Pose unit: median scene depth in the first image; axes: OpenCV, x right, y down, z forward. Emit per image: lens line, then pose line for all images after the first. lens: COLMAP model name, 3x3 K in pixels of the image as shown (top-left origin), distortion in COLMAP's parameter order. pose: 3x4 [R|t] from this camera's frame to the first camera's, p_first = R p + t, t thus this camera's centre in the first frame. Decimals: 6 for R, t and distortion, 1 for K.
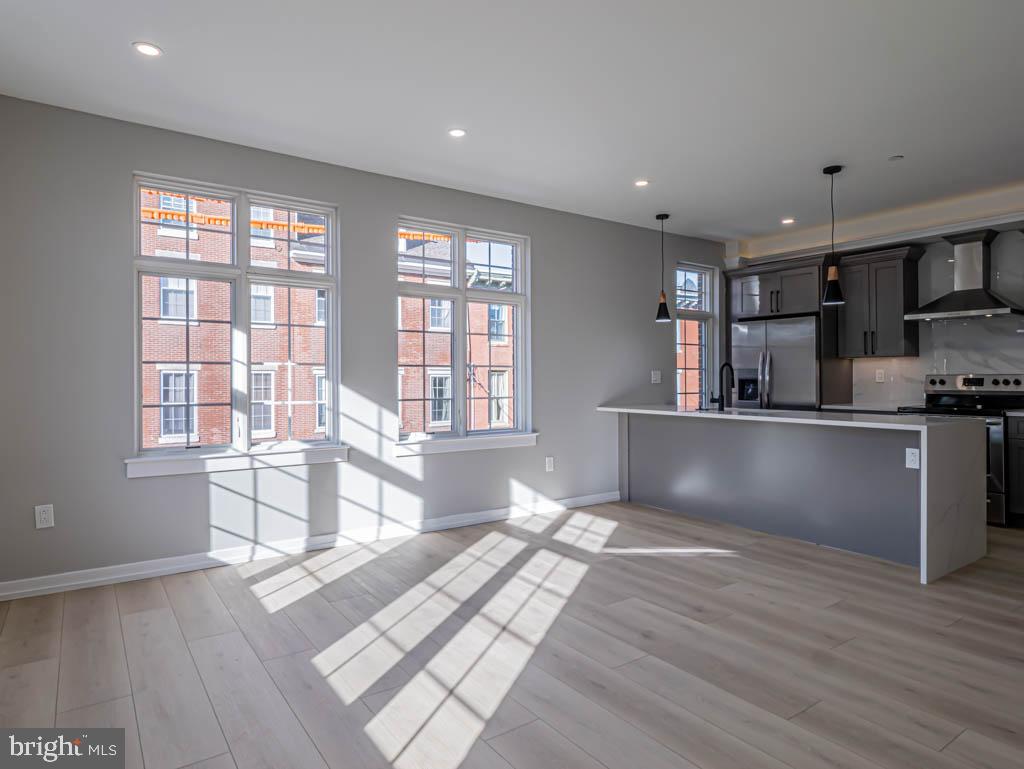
lens RADIAL K [[611.6, 0, 512.9], [0, 611.6, 377.3], [0, 0, 1]] dist [-0.007081, -0.002488]
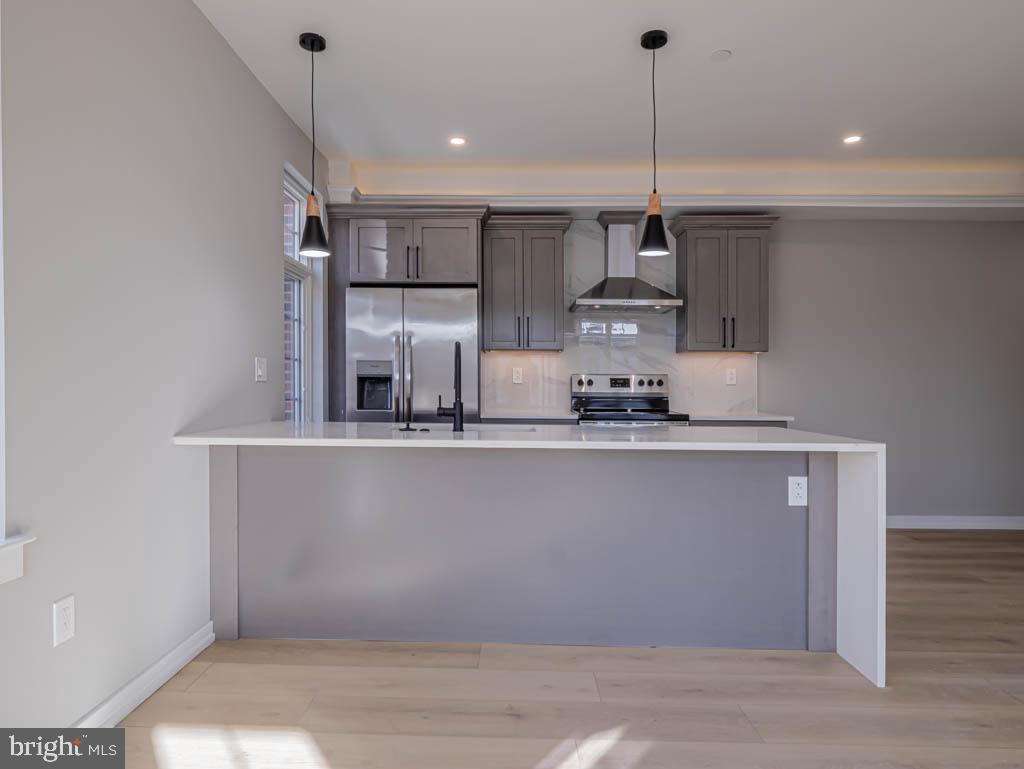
lens RADIAL K [[611.6, 0, 506.5], [0, 611.6, 389.4], [0, 0, 1]] dist [-0.007081, -0.002488]
pose [[0.605806, -0.000360, 0.795612, -0.051021], [-0.007802, 0.999949, 0.006393, 0.012384], [-0.795574, -0.010080, 0.605772, 0.568450]]
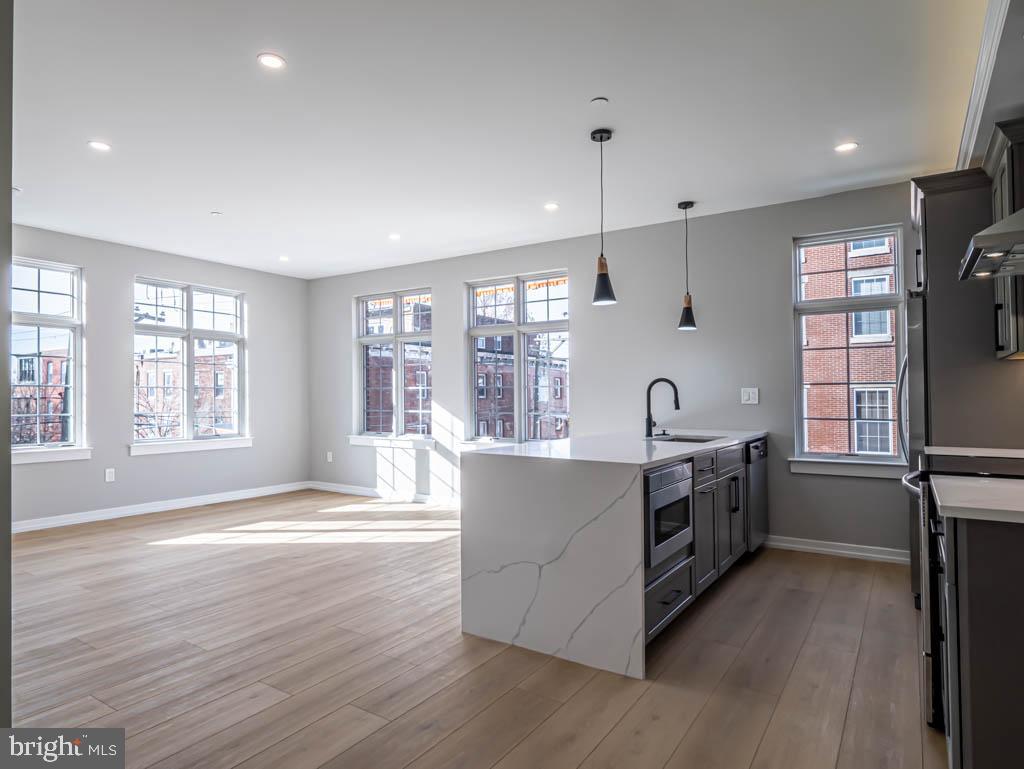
lens RADIAL K [[611.6, 0, 513.5], [0, 611.6, 389.9], [0, 0, 1]] dist [-0.007081, -0.002488]
pose [[0.362061, -0.006880, -0.932129, 0.907700], [-0.000471, 0.999971, -0.007563, -0.001422], [0.932154, 0.003177, 0.362047, 0.461904]]
